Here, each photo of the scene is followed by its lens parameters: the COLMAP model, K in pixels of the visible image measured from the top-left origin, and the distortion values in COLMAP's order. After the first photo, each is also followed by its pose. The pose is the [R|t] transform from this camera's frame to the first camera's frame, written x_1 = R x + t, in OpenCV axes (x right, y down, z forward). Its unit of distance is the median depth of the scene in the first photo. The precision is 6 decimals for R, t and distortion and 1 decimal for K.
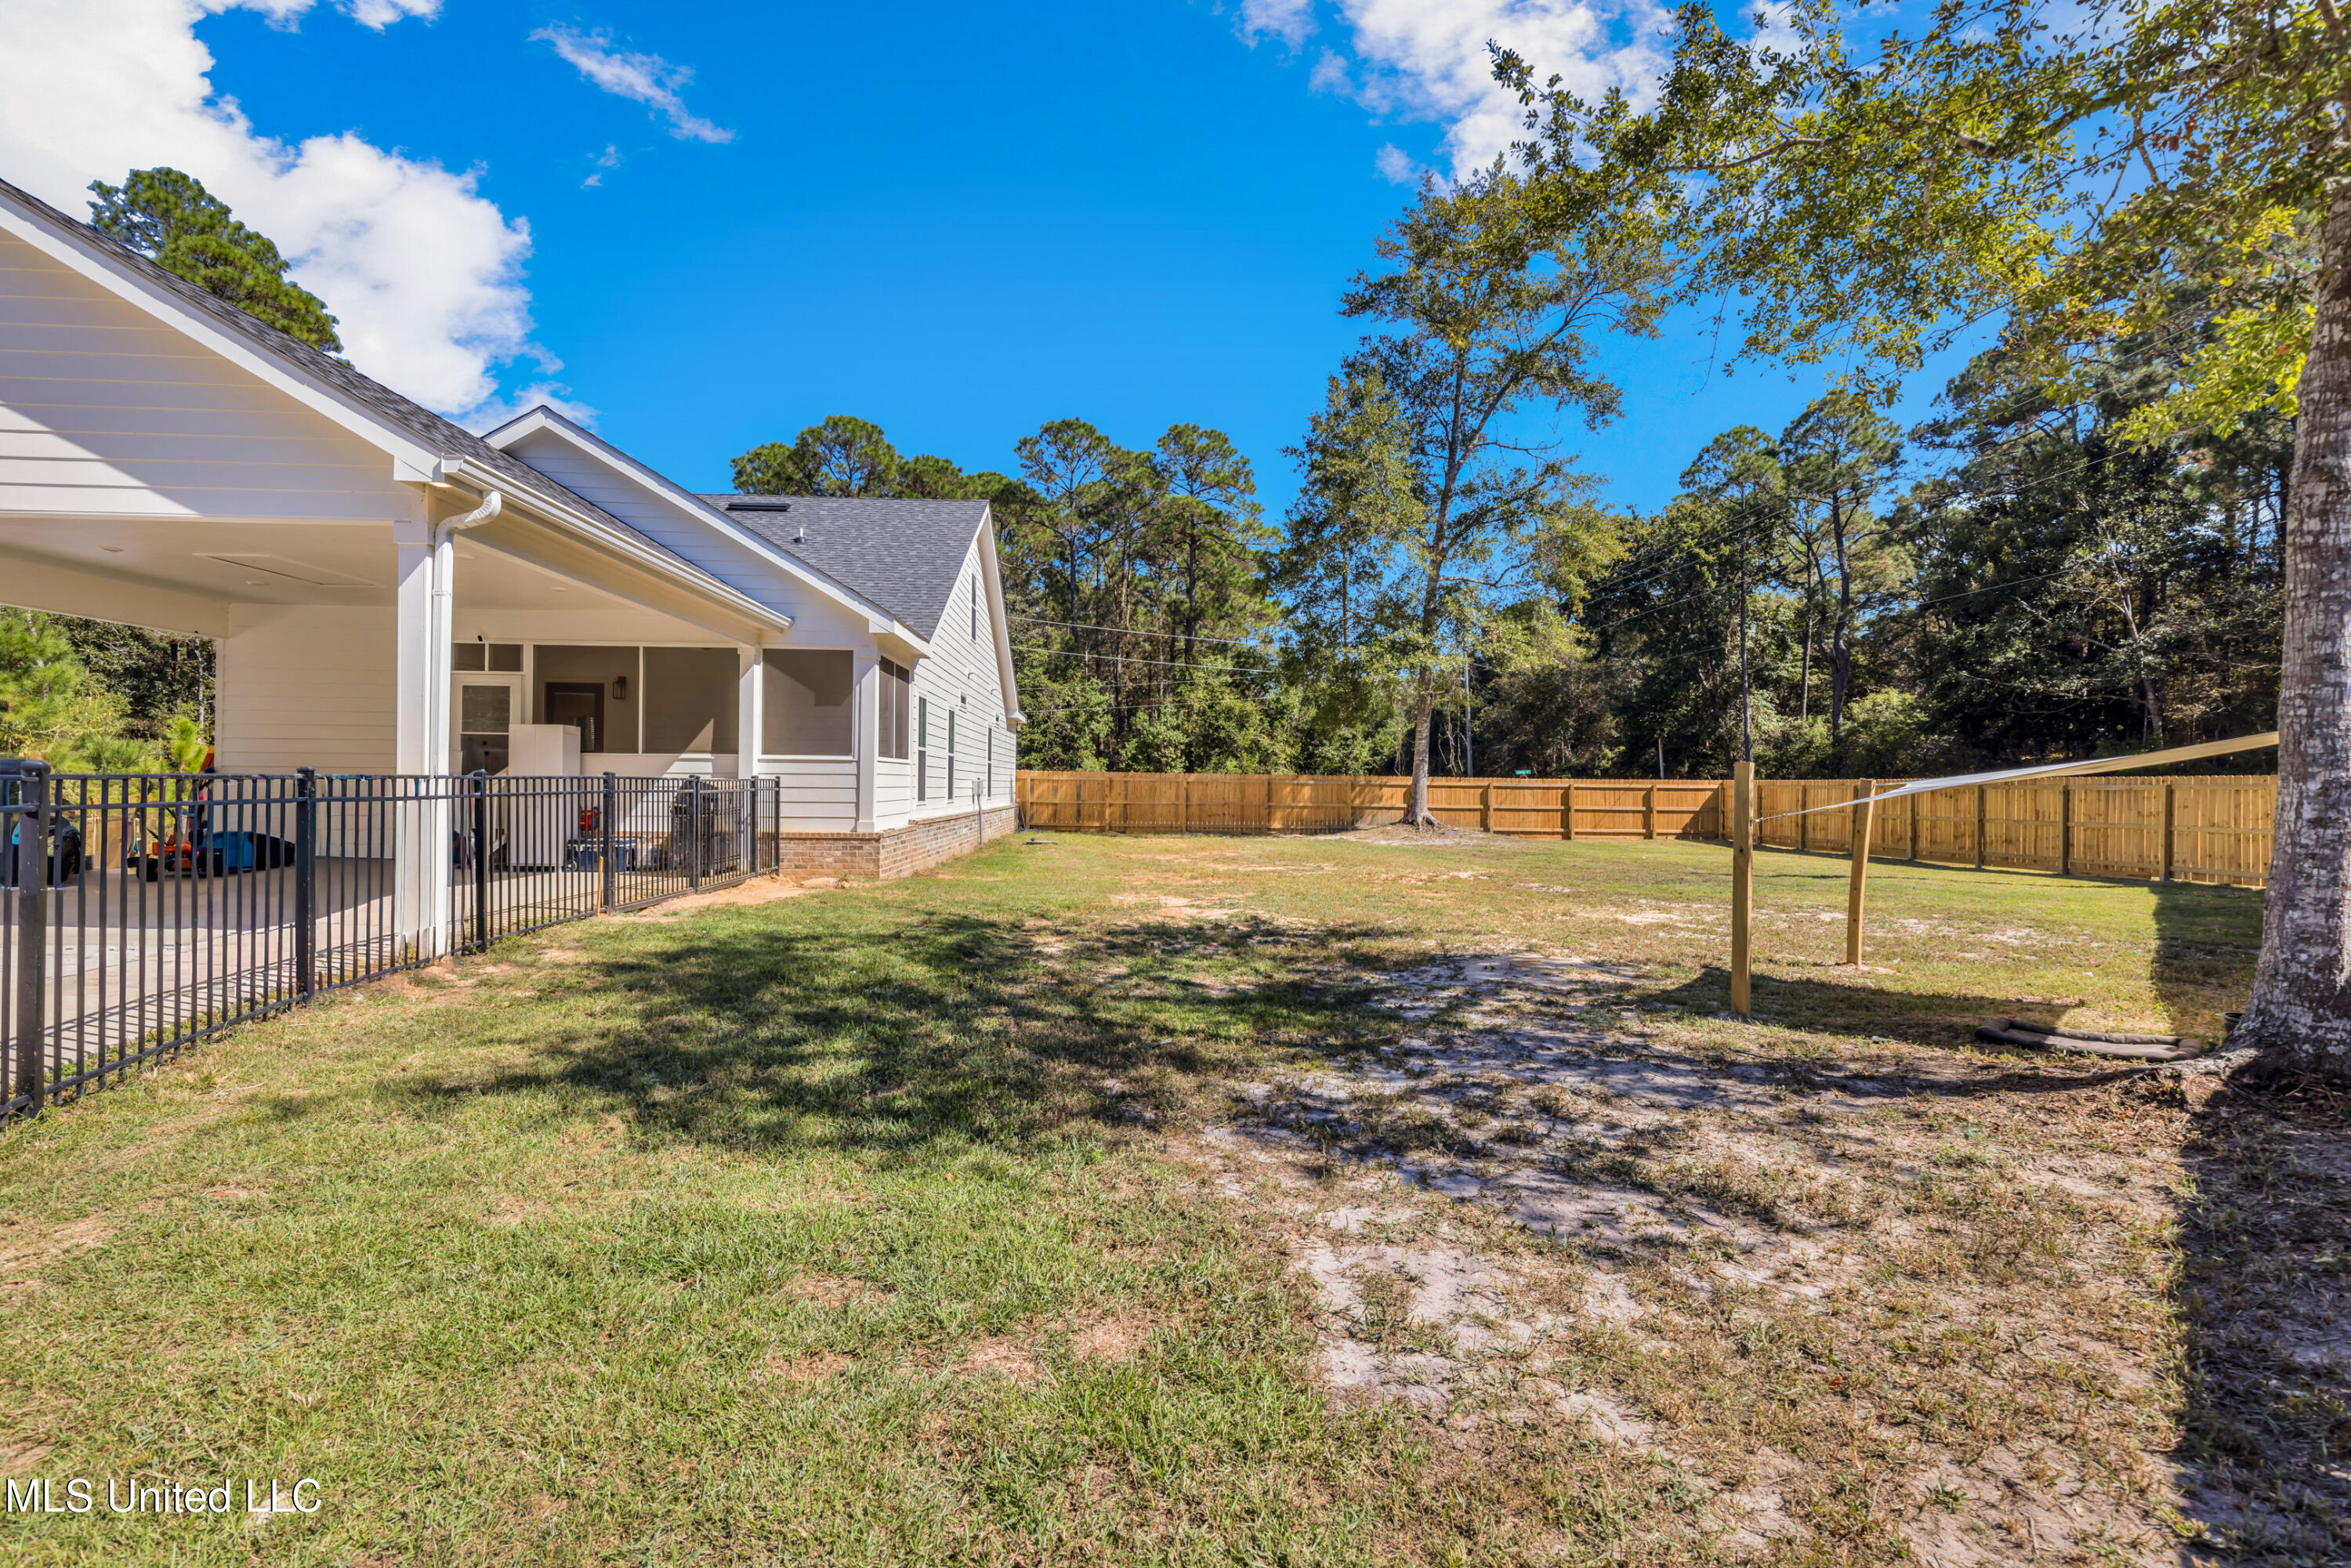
lens RADIAL K [[1062.6, 0, 1189.4], [0, 1062.6, 779.1], [0, 0, 1]] dist [0.010615, -0.000200]
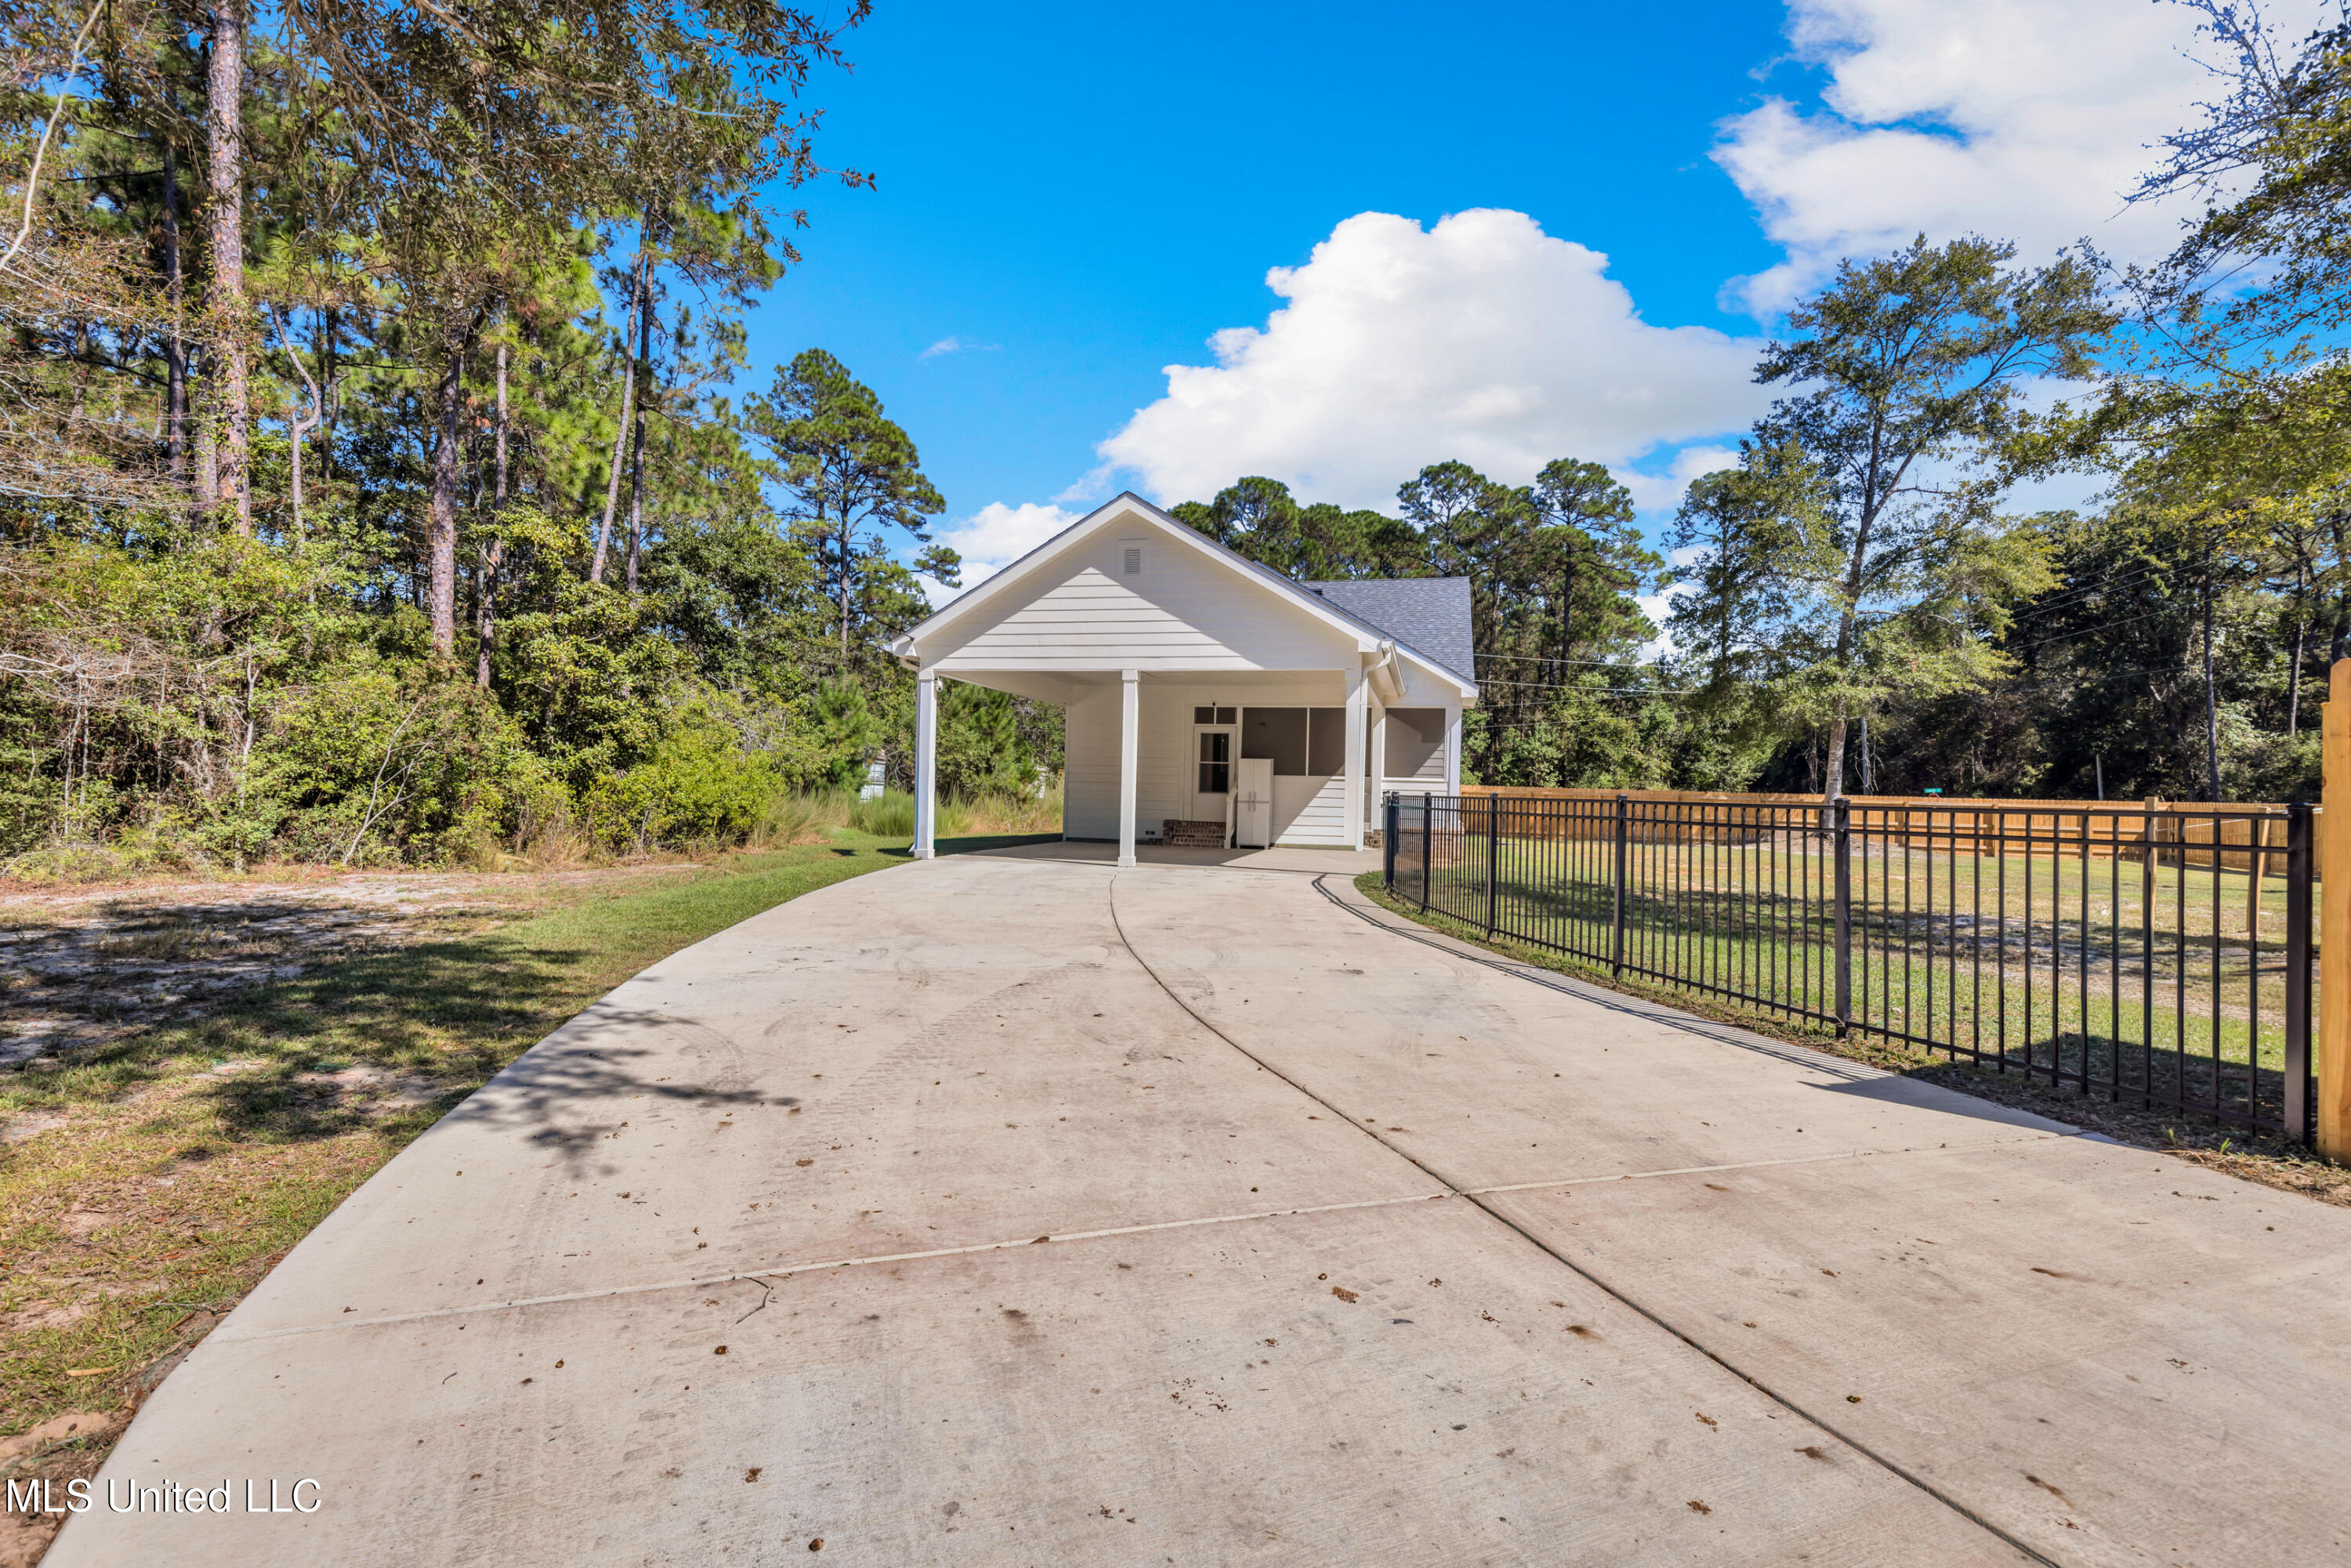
lens RADIAL K [[1069.1, 0, 1182.8], [0, 1069.1, 781.0], [0, 0, 1]] dist [0.001977, 0.000259]
pose [[0.957470, 0.009614, -0.288371, -0.062436], [-0.011530, 0.999921, -0.004946, -0.001829], [0.288301, 0.008060, 0.957506, -0.146543]]
